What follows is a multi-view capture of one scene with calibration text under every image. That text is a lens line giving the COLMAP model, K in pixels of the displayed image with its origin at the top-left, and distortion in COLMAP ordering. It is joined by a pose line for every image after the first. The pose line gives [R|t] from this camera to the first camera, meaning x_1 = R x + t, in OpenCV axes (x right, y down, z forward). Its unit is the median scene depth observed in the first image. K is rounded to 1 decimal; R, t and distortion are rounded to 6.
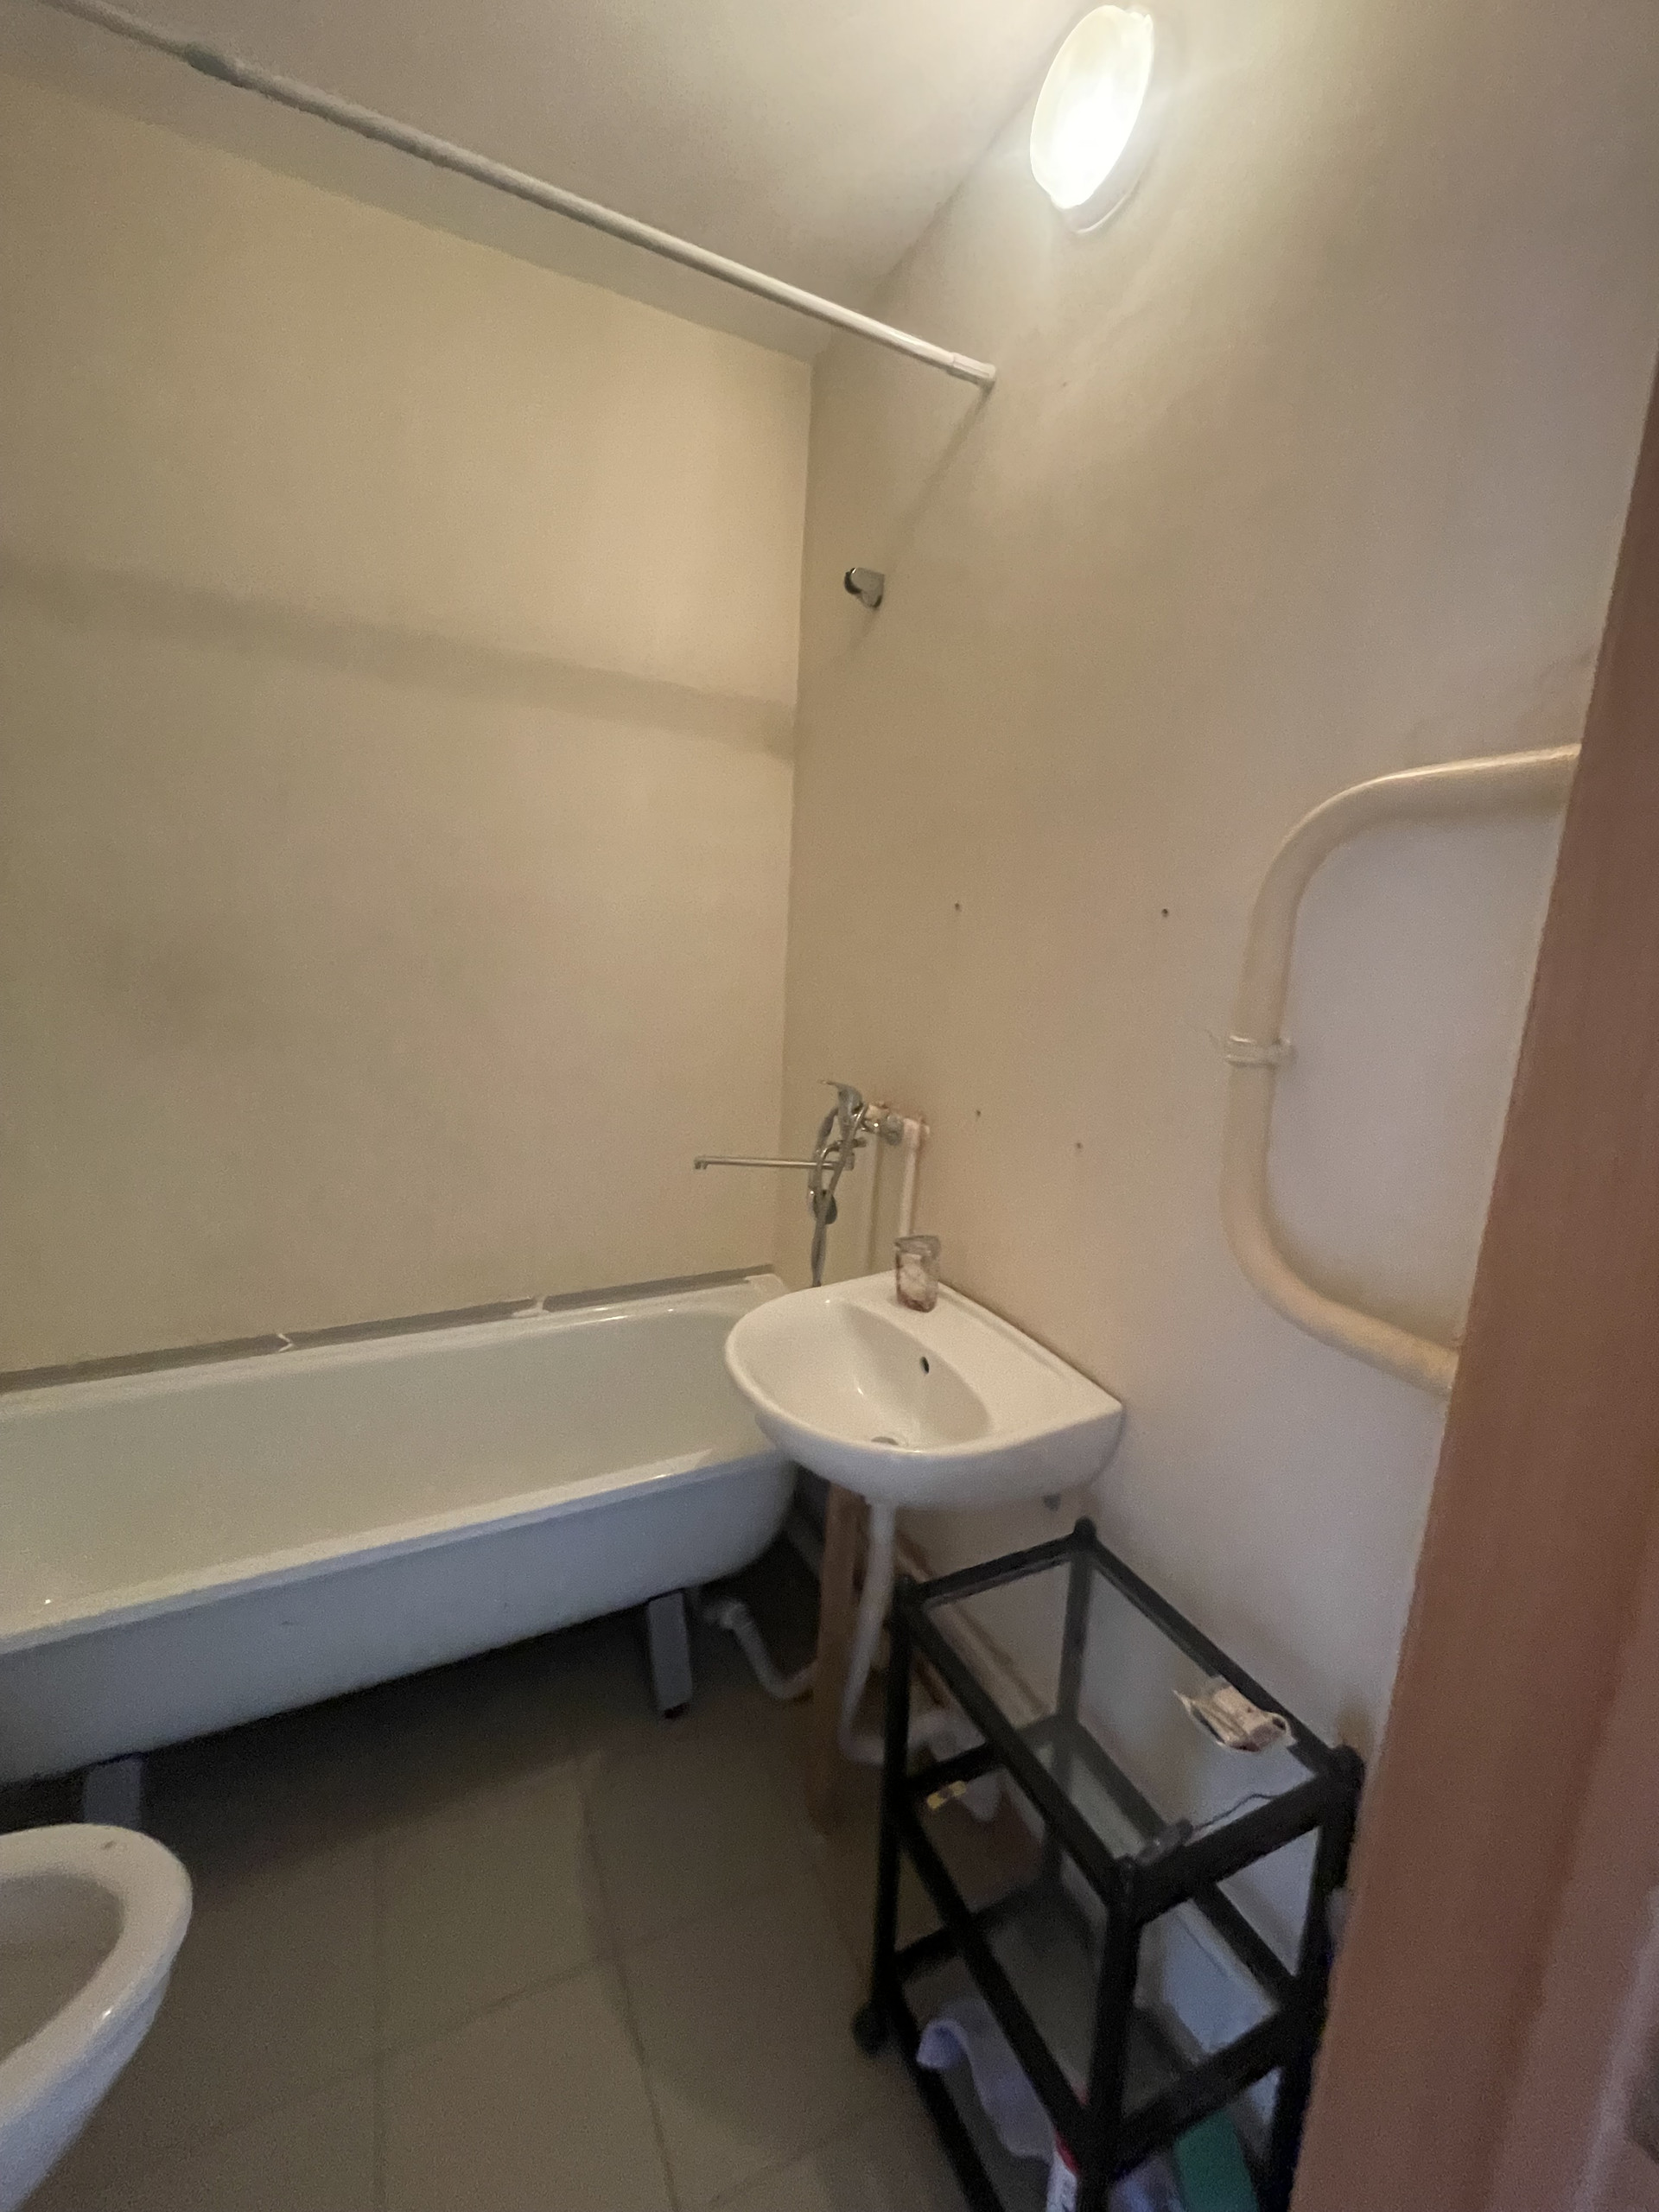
lens RADIAL K [[908.1, 0, 837.3], [0, 908.1, 1097.5], [0, 0, 1]] dist [0.002038, 0.000860]
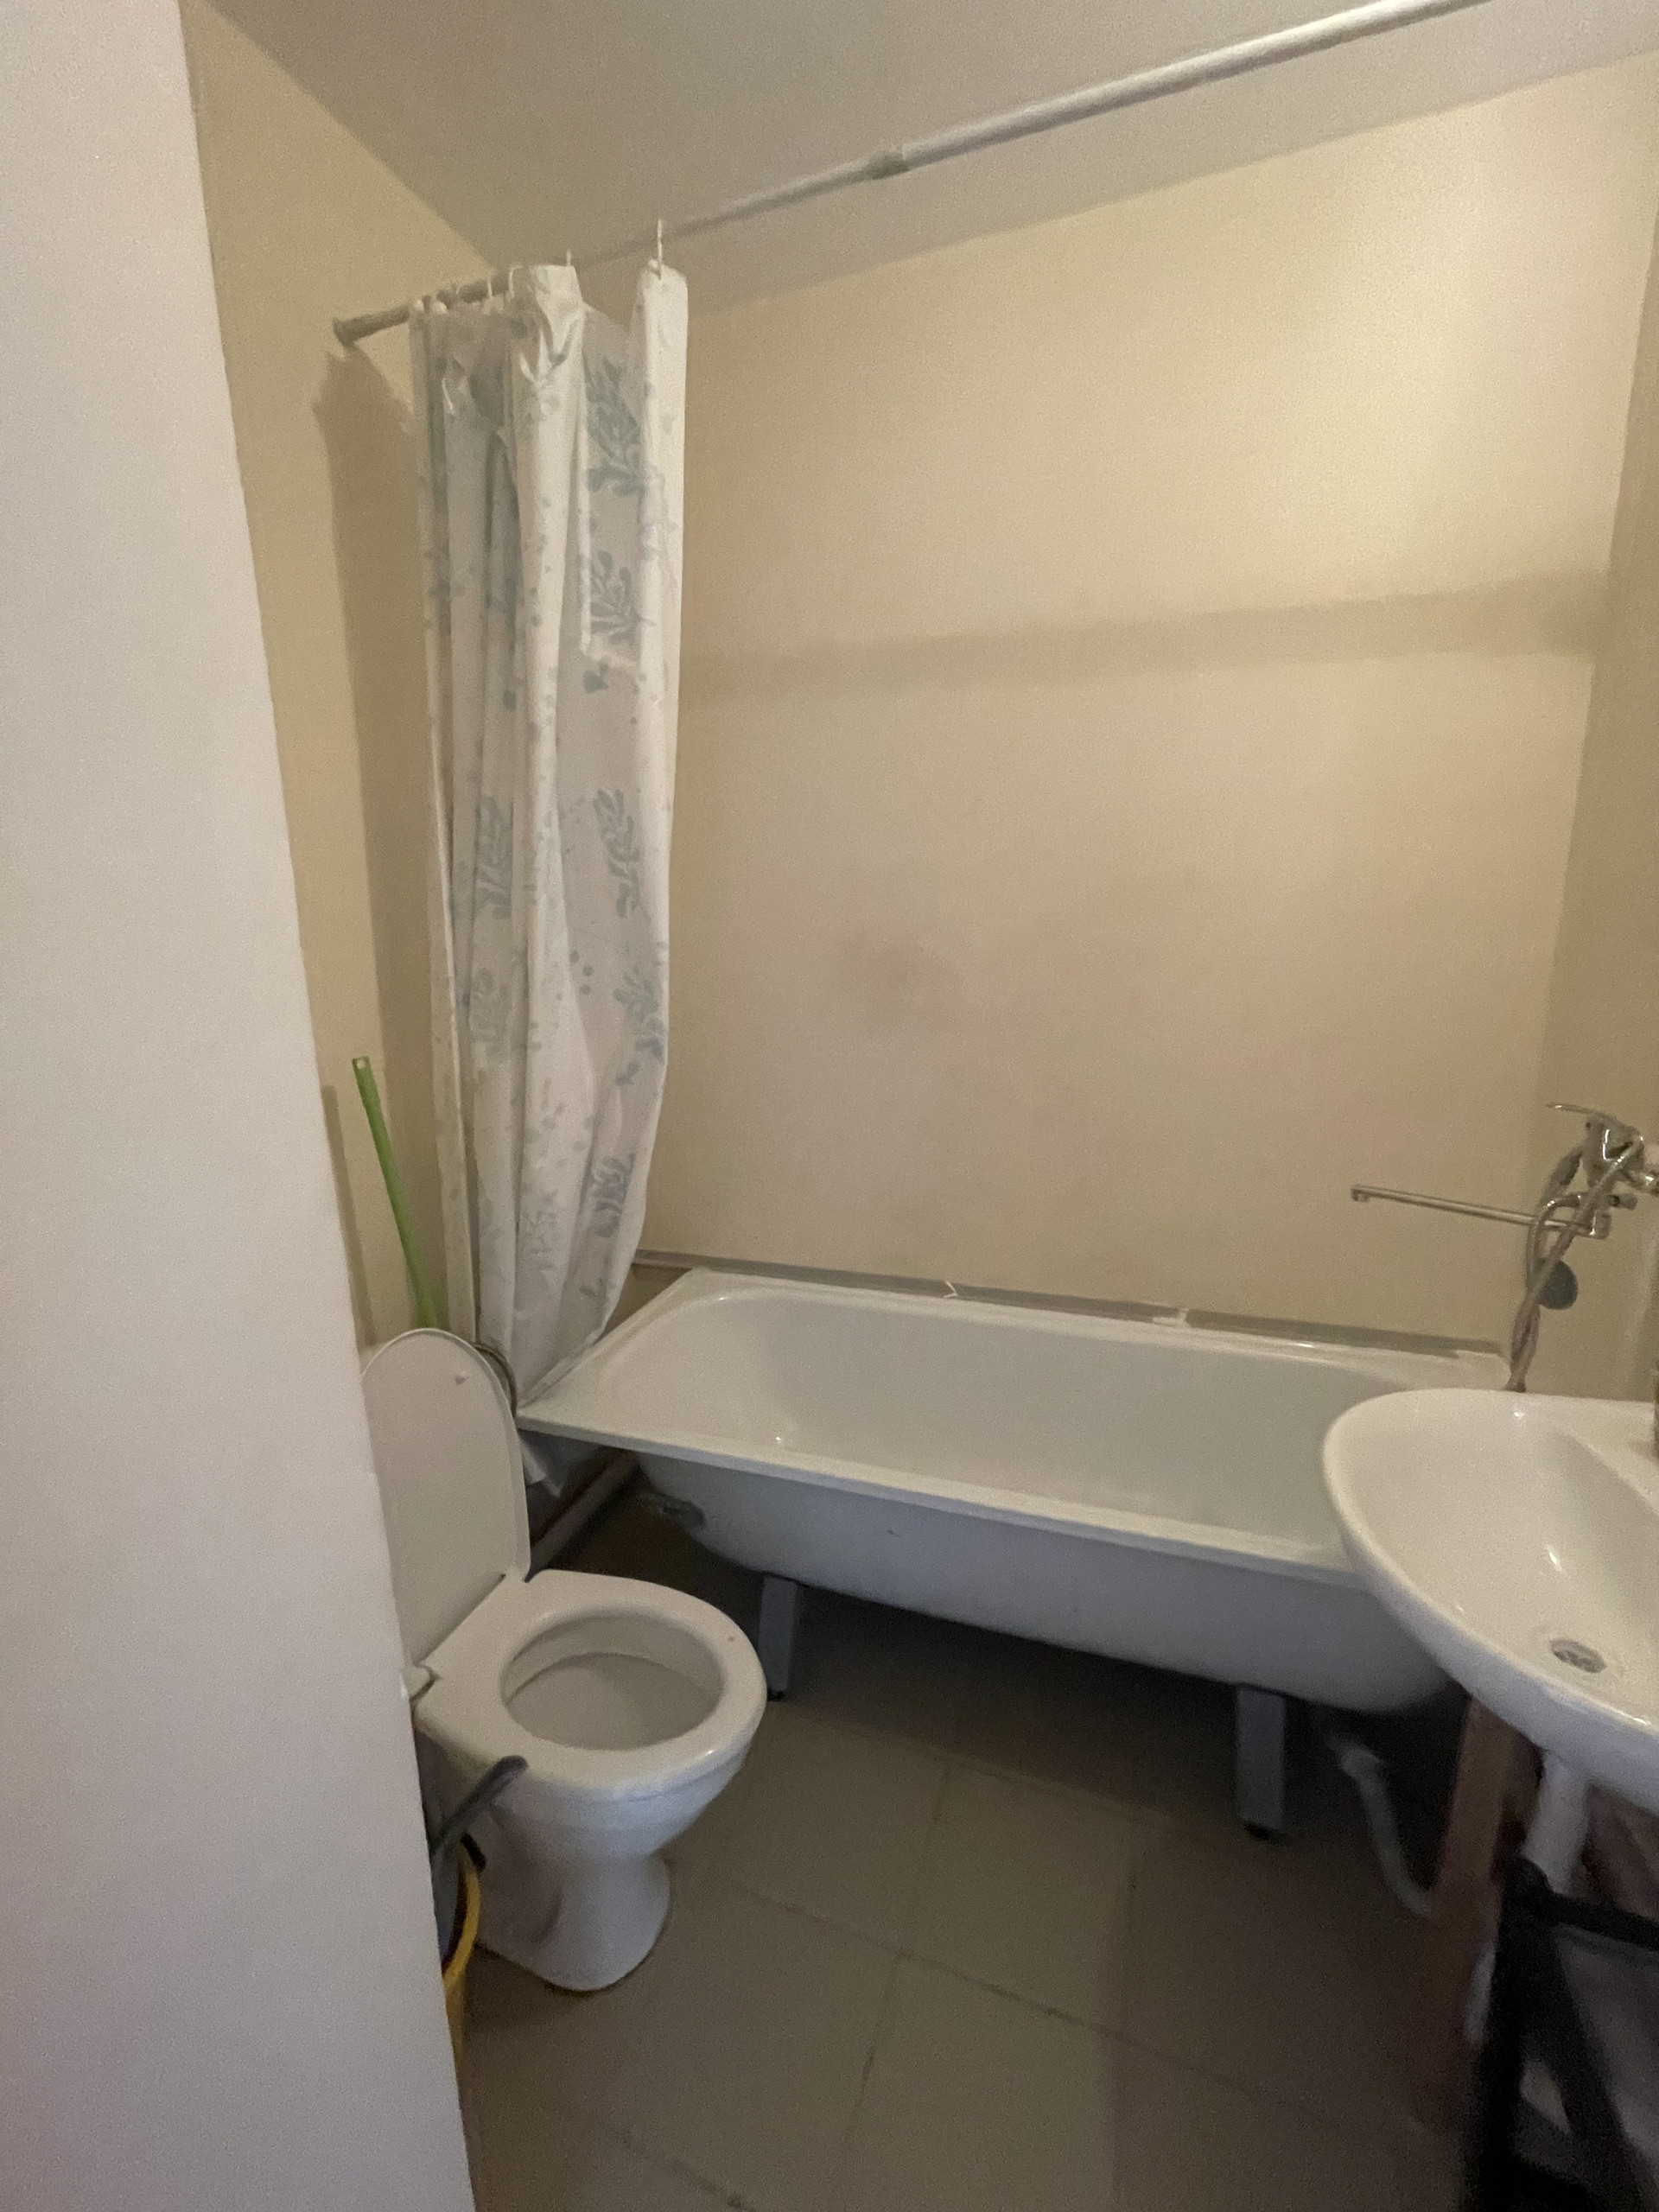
lens RADIAL K [[908.1, 0, 837.3], [0, 908.1, 1097.5], [0, 0, 1]] dist [0.002038, 0.000860]
pose [[0.686803, 0.084341, -0.721934, 0.106404], [-0.078667, 0.996036, 0.041524, -0.008880], [0.722574, 0.028274, 0.690715, 0.113083]]
